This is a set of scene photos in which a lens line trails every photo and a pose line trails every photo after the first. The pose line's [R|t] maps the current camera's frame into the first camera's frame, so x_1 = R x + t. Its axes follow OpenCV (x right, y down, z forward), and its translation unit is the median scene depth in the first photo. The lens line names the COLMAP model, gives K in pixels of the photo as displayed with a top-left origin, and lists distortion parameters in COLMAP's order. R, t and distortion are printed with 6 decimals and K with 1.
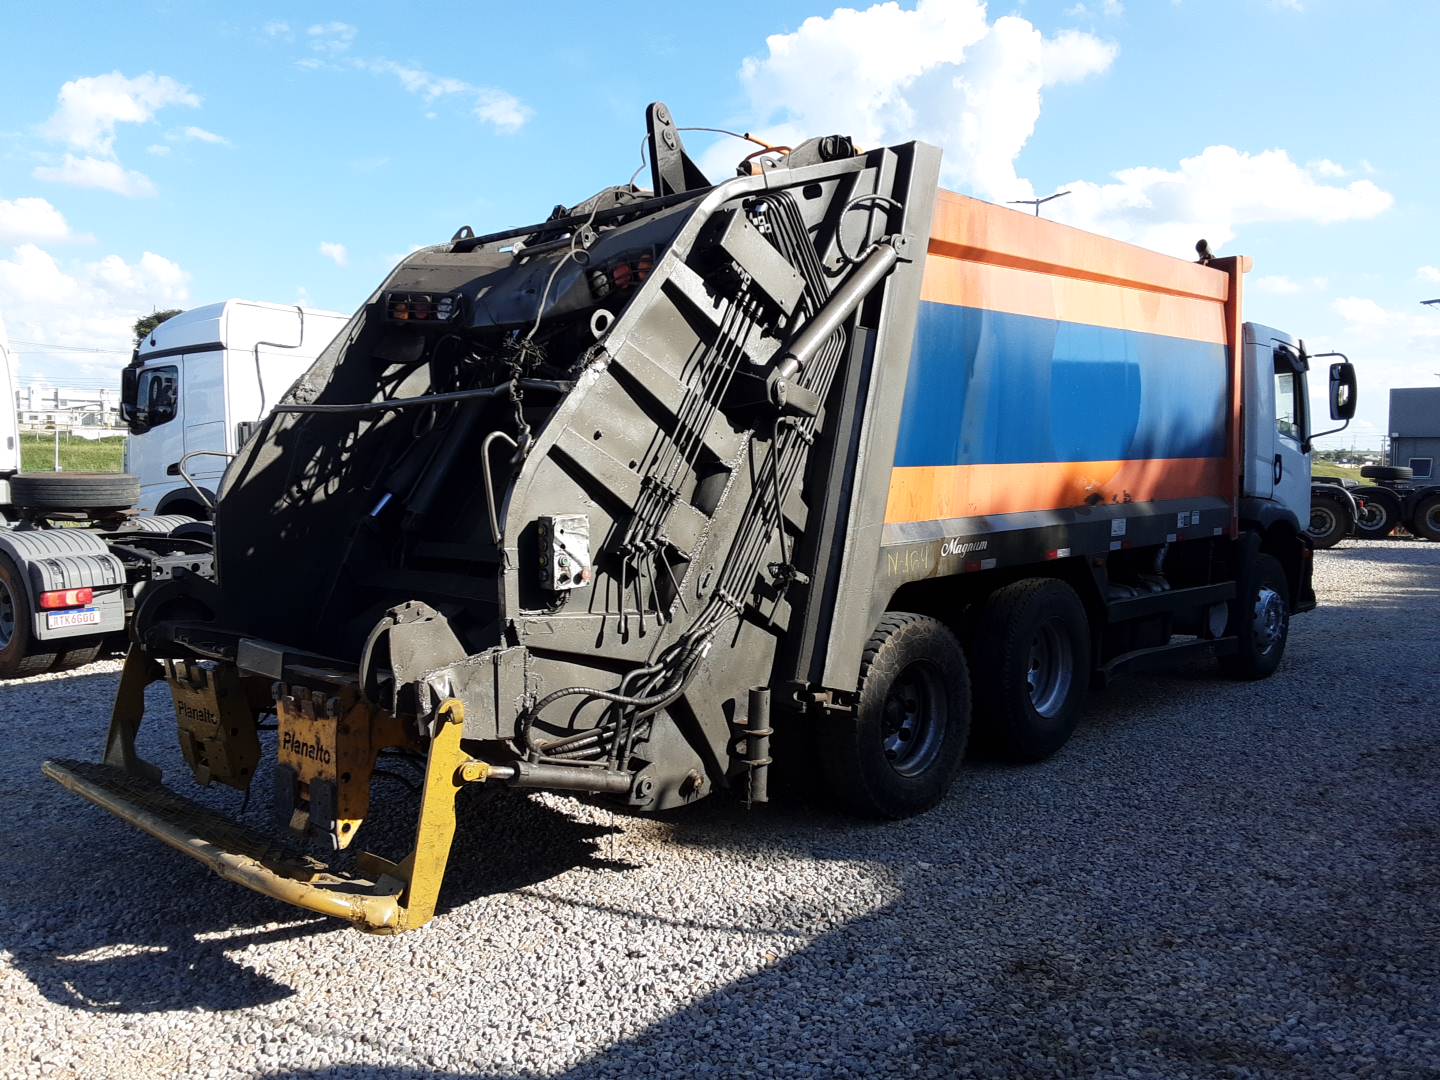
lens RADIAL K [[1172.3, 0, 720.3], [0, 1172.3, 539.6], [0, 0, 1]] dist [0.114072, -0.174386]
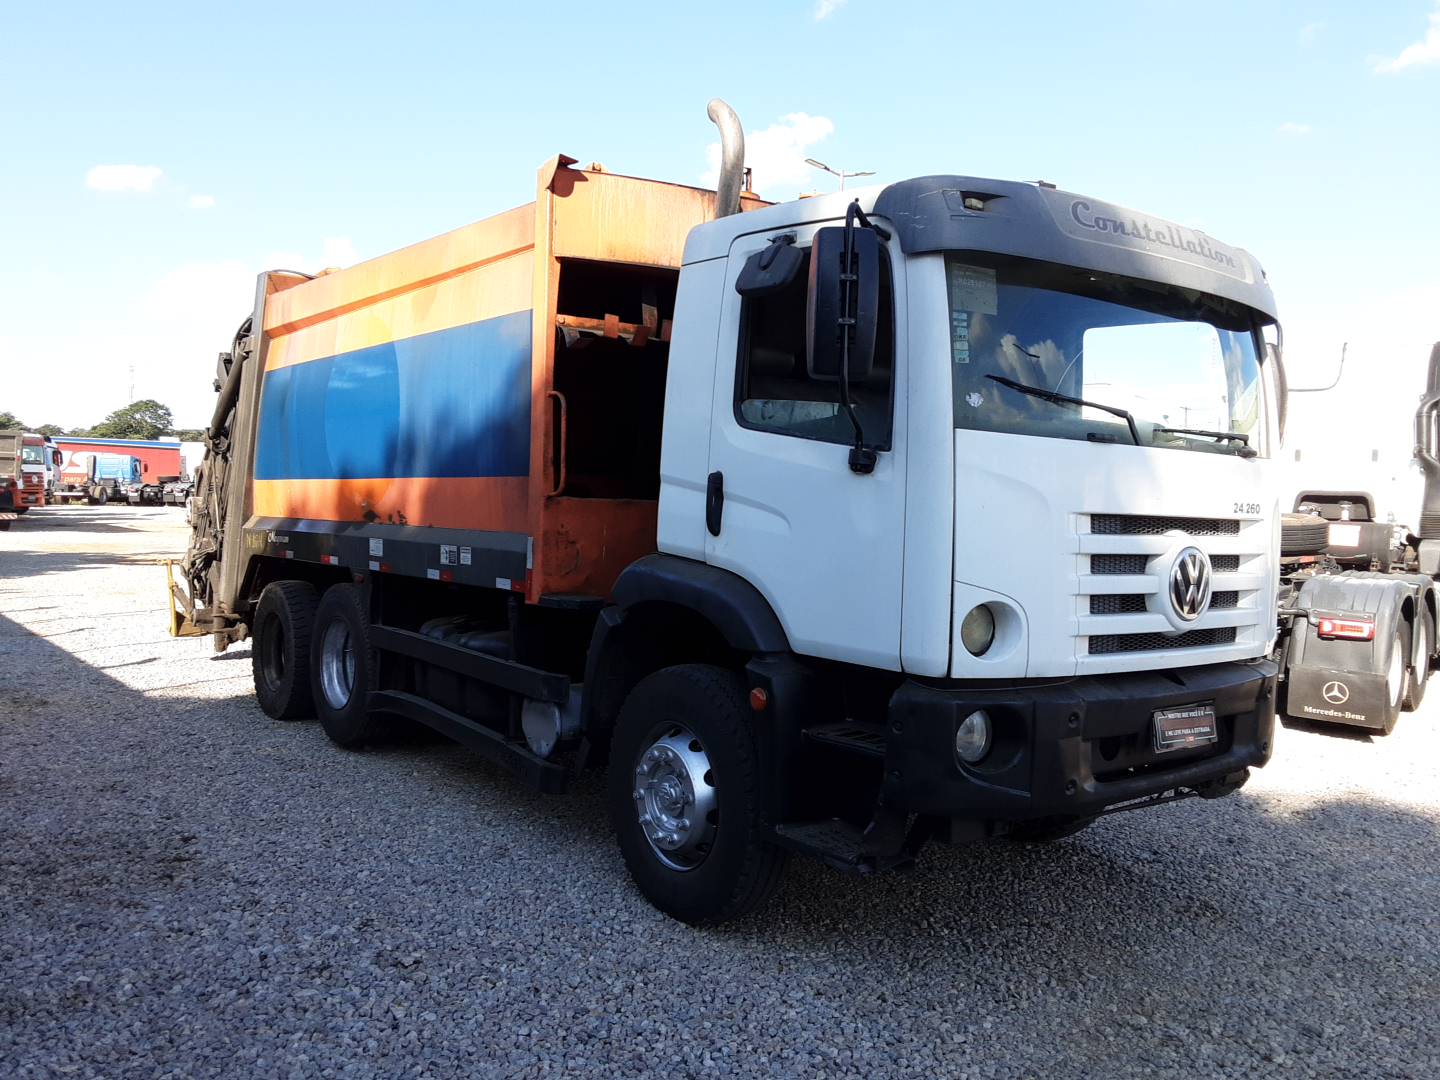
lens RADIAL K [[1172.3, 0, 726.2], [0, 1172.3, 536.4], [0, 0, 1]] dist [0.114072, -0.174386]
pose [[-0.149360, 0.049460, -0.987545, 1.151657], [-0.073415, 0.995437, 0.060959, -0.091674], [0.986054, 0.081606, -0.145048, 1.313855]]
